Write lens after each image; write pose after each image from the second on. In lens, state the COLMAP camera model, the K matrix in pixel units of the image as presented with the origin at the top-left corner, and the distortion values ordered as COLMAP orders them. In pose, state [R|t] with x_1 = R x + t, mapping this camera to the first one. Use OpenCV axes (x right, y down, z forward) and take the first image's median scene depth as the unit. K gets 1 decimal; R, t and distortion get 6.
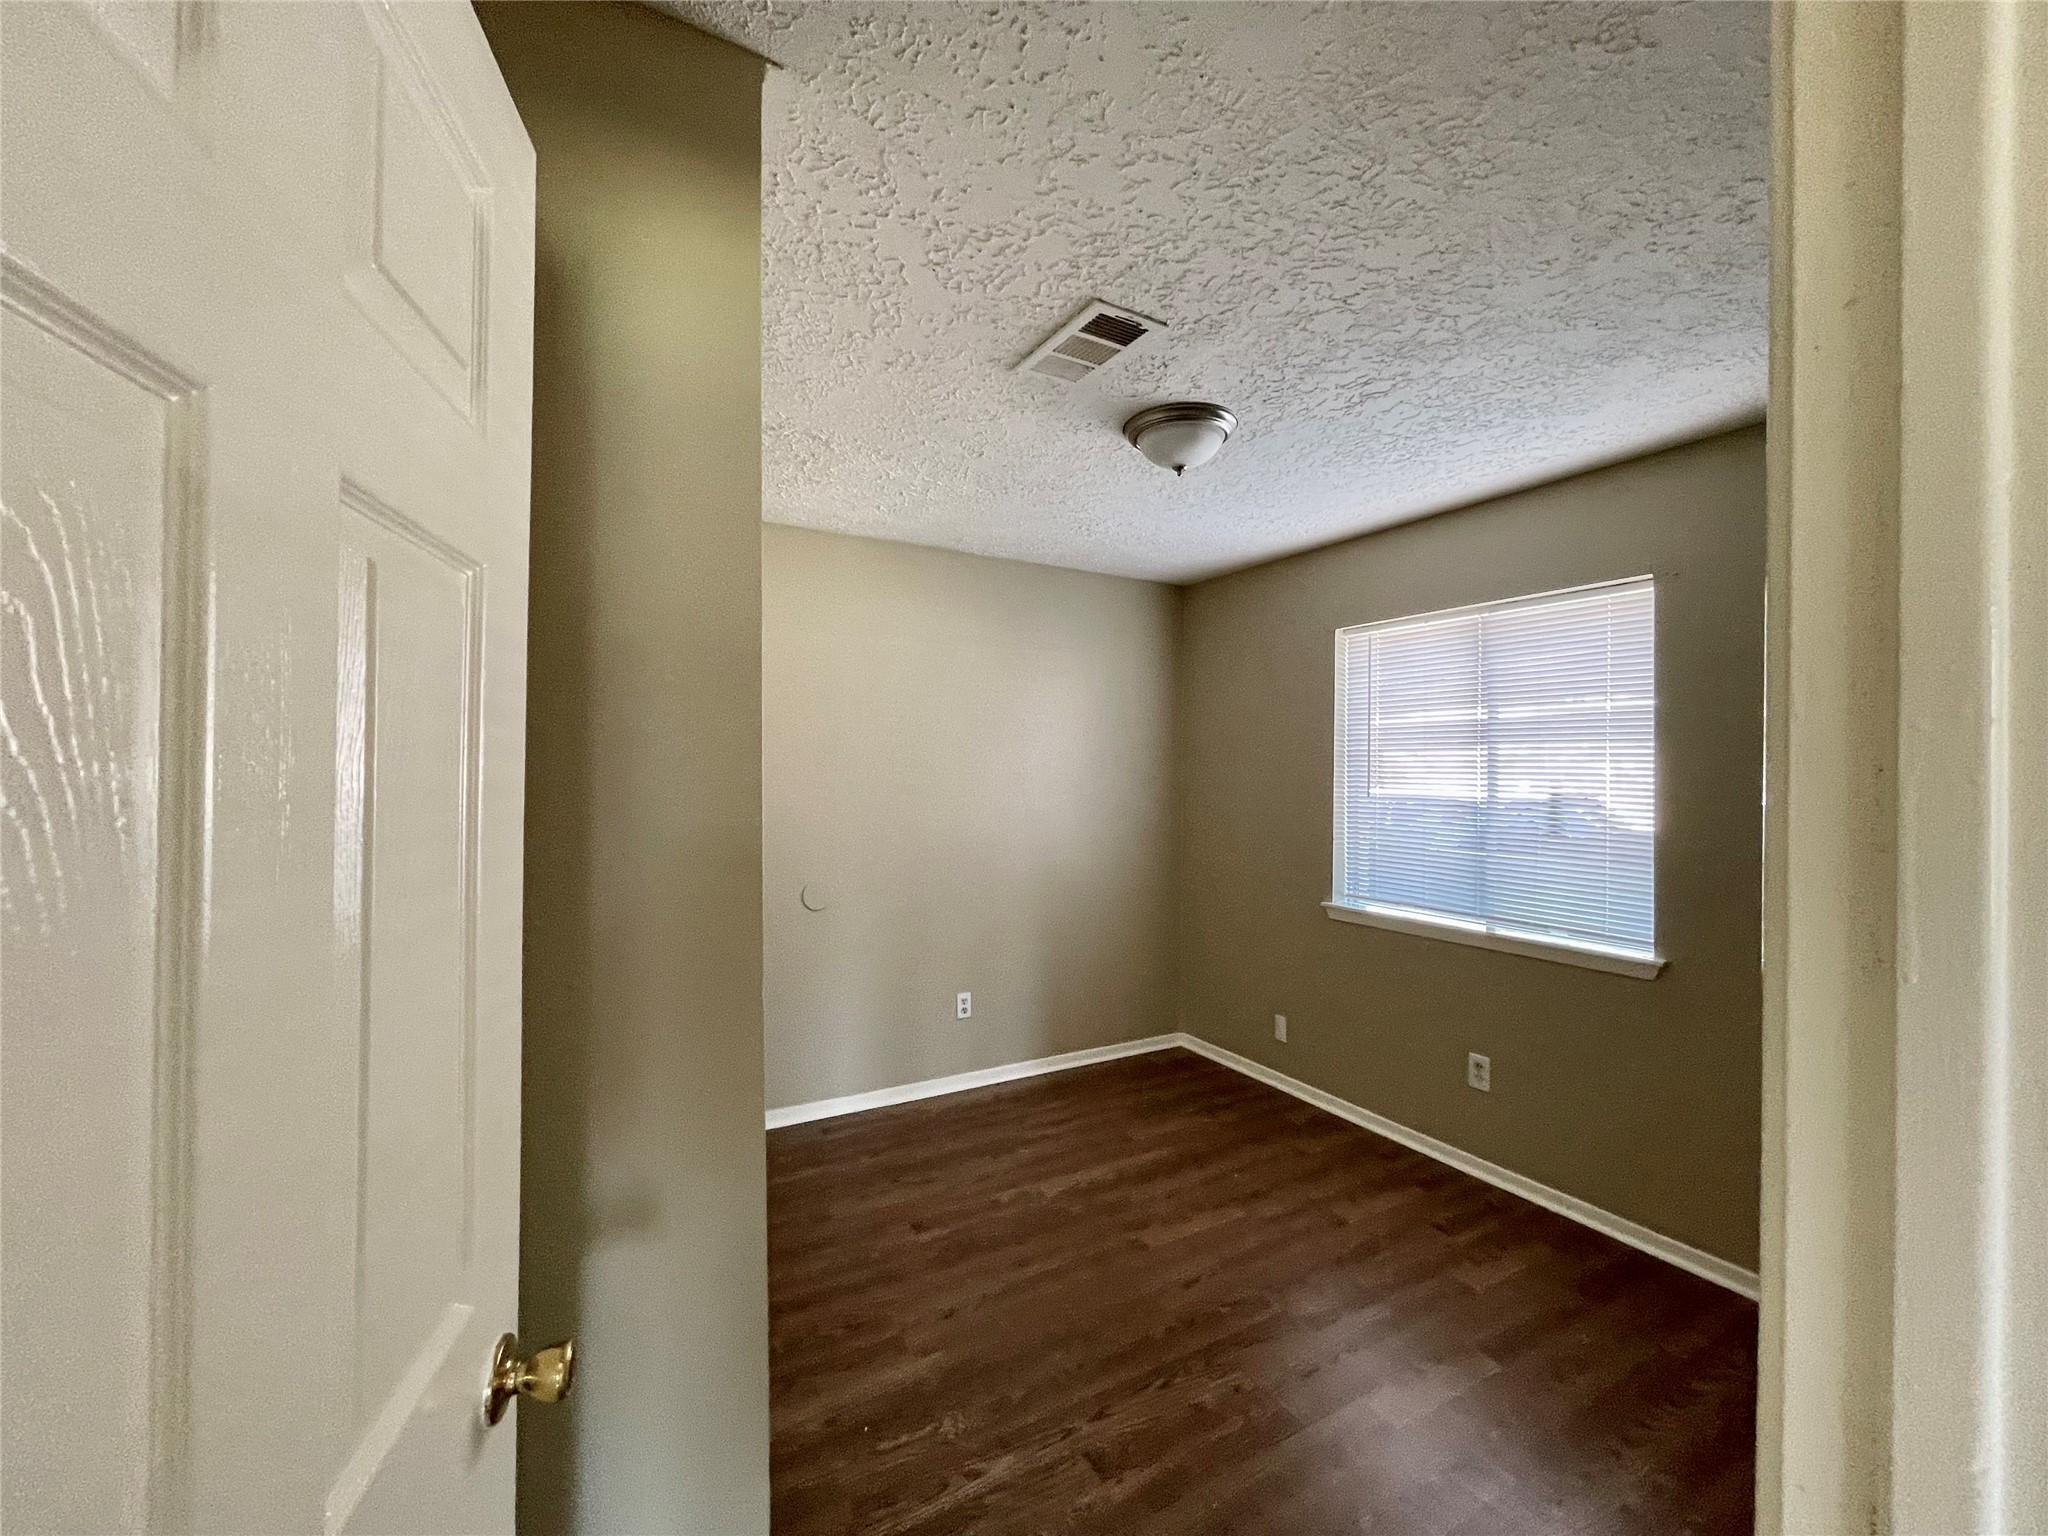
lens RADIAL K [[828.6, 0, 1016.3], [0, 828.6, 764.6], [0, 0, 1]] dist [-0.000489, 0.001008]
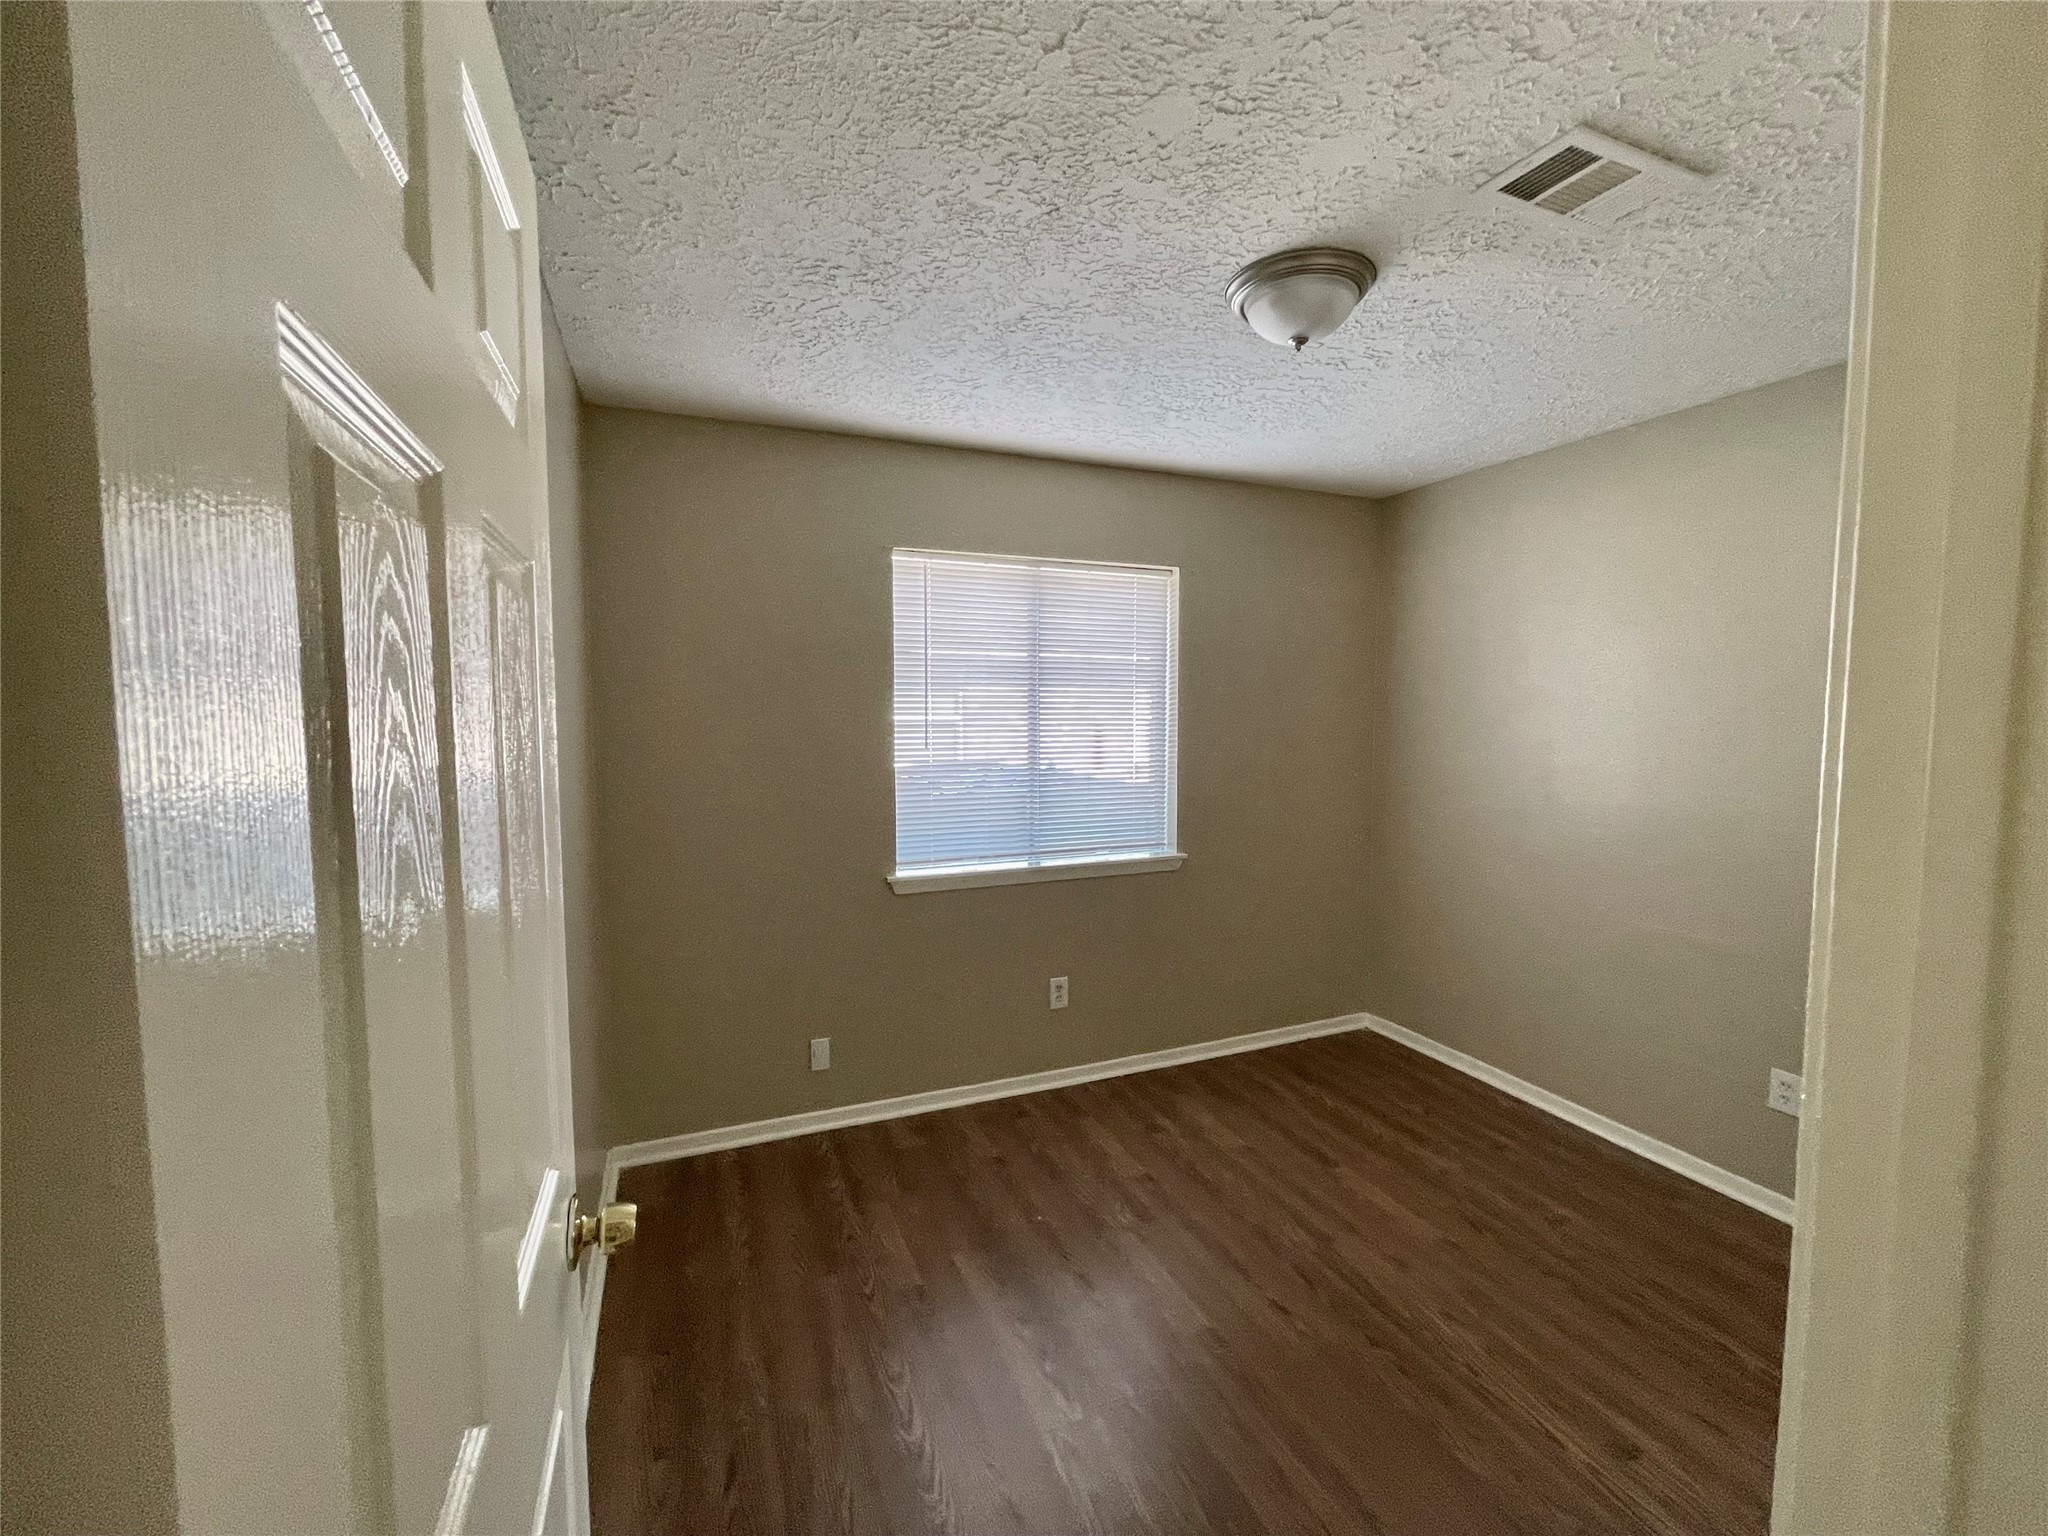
lens RADIAL K [[828.6, 0, 1020.9], [0, 828.6, 765.5], [0, 0, 1]] dist [-0.000489, 0.001008]
pose [[0.130121, -0.070009, 0.989023, -0.500136], [-0.001033, 0.997494, 0.070745, -0.005871], [-0.991498, -0.010227, 0.129722, 0.894107]]
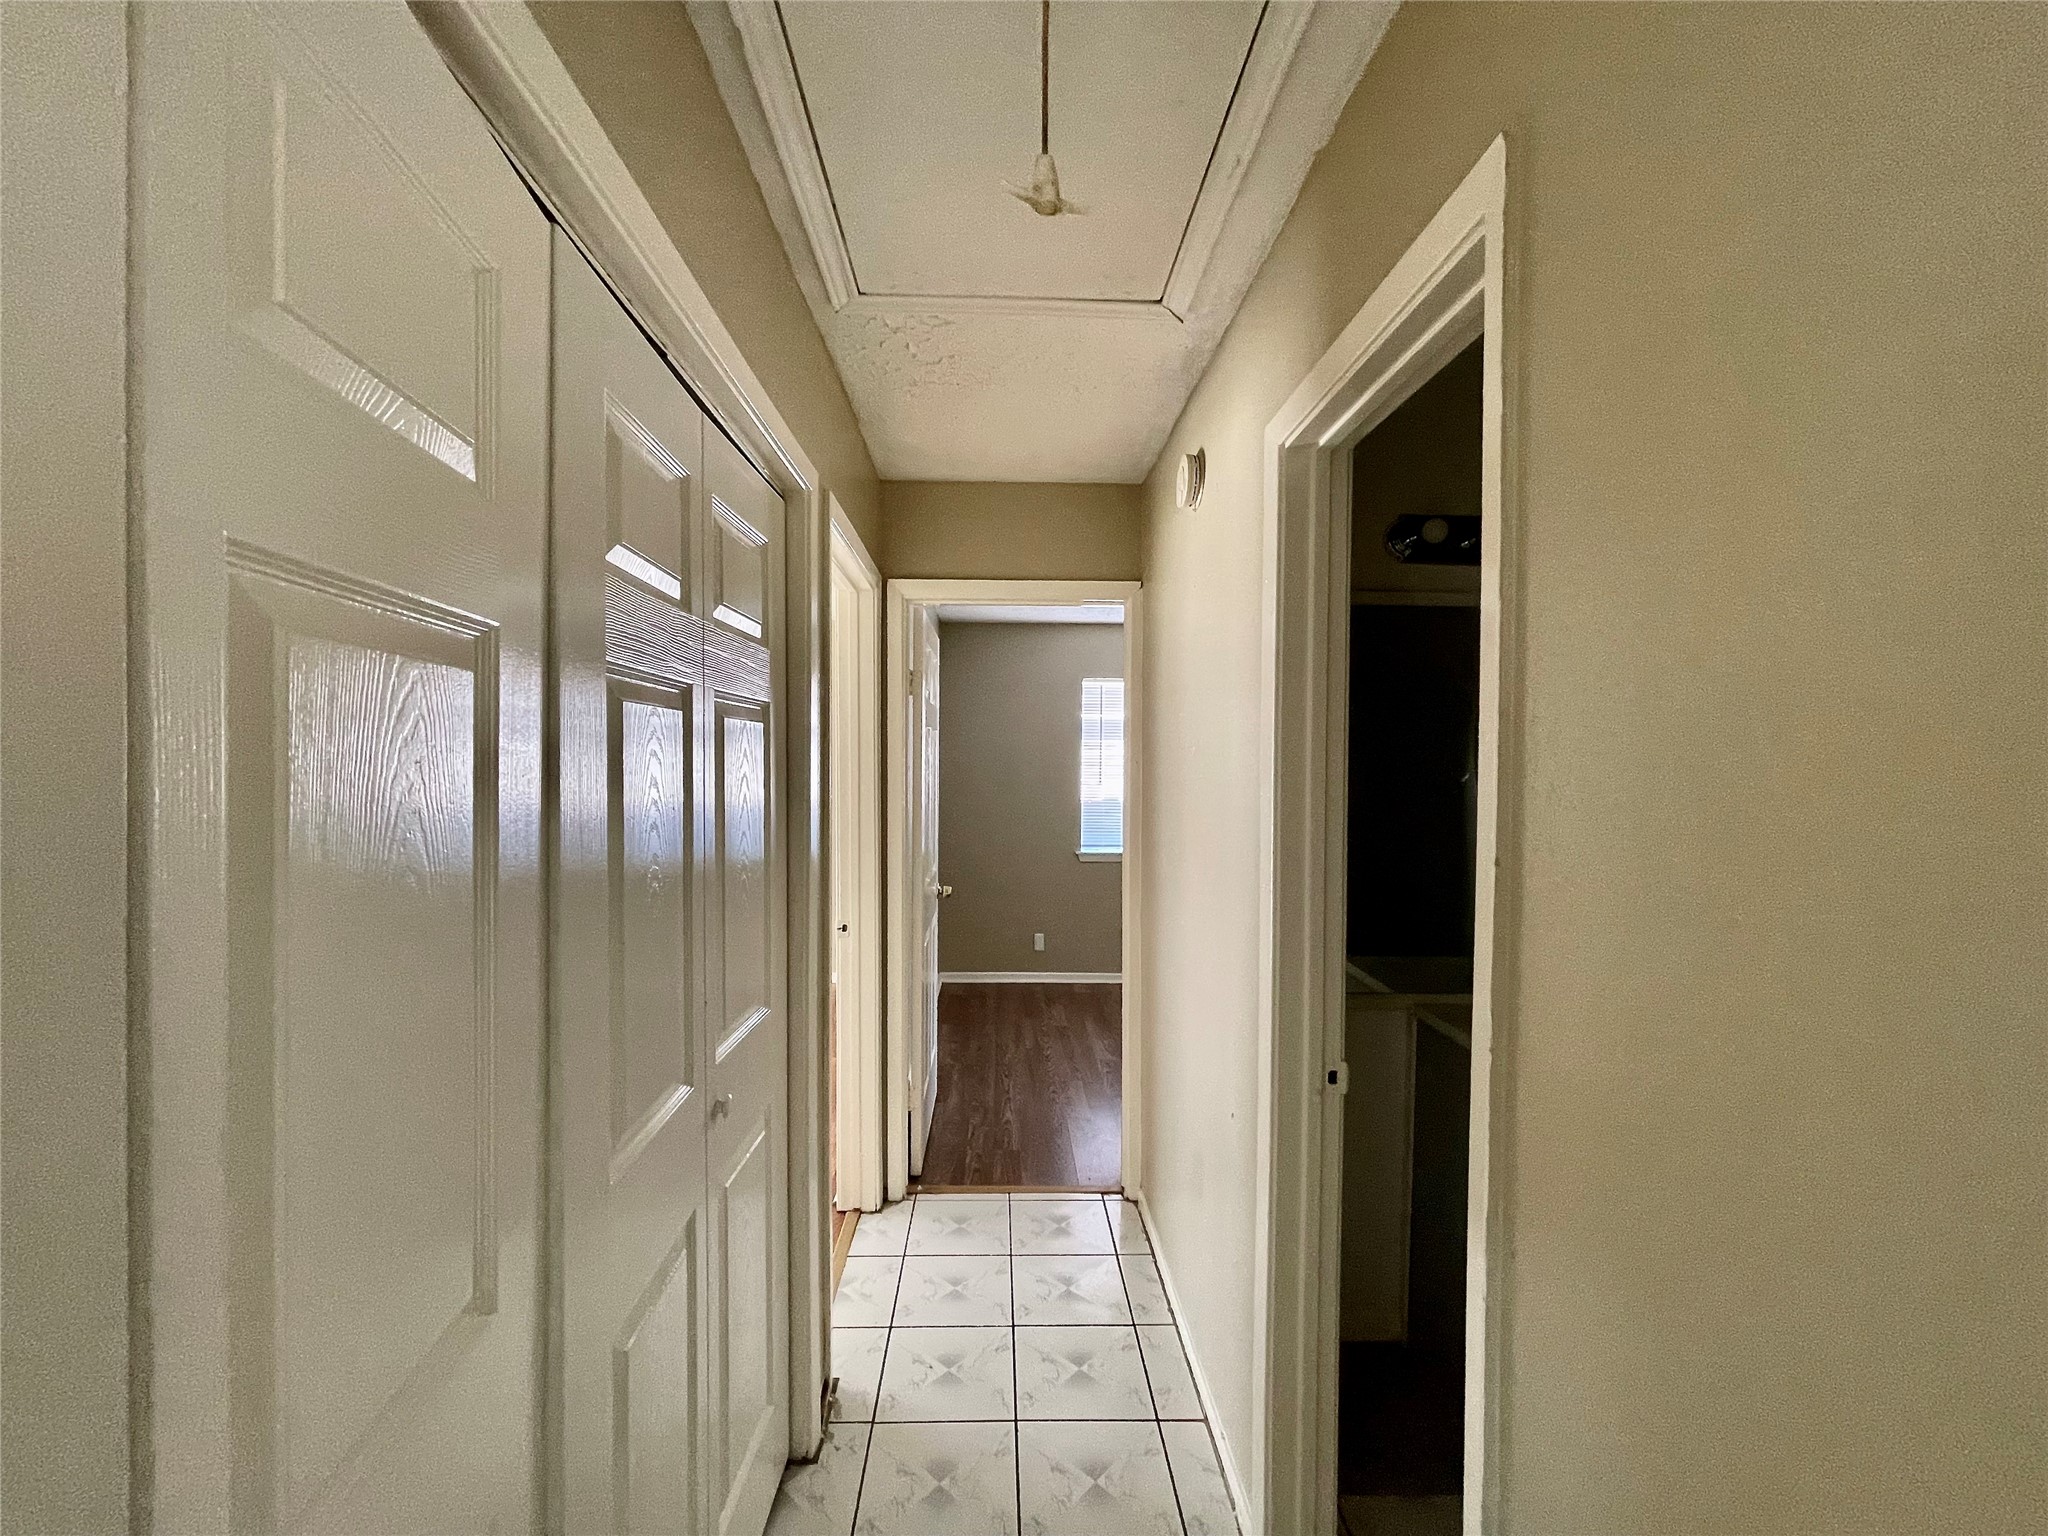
lens RADIAL K [[828.6, 0, 1018.3], [0, 828.6, 763.7], [0, 0, 1]] dist [-0.000489, 0.001008]
pose [[0.474635, -0.017454, 0.880010, -1.240840], [-0.005391, 0.999727, 0.022737, -0.041269], [-0.880166, -0.015536, 0.474411, 0.417638]]
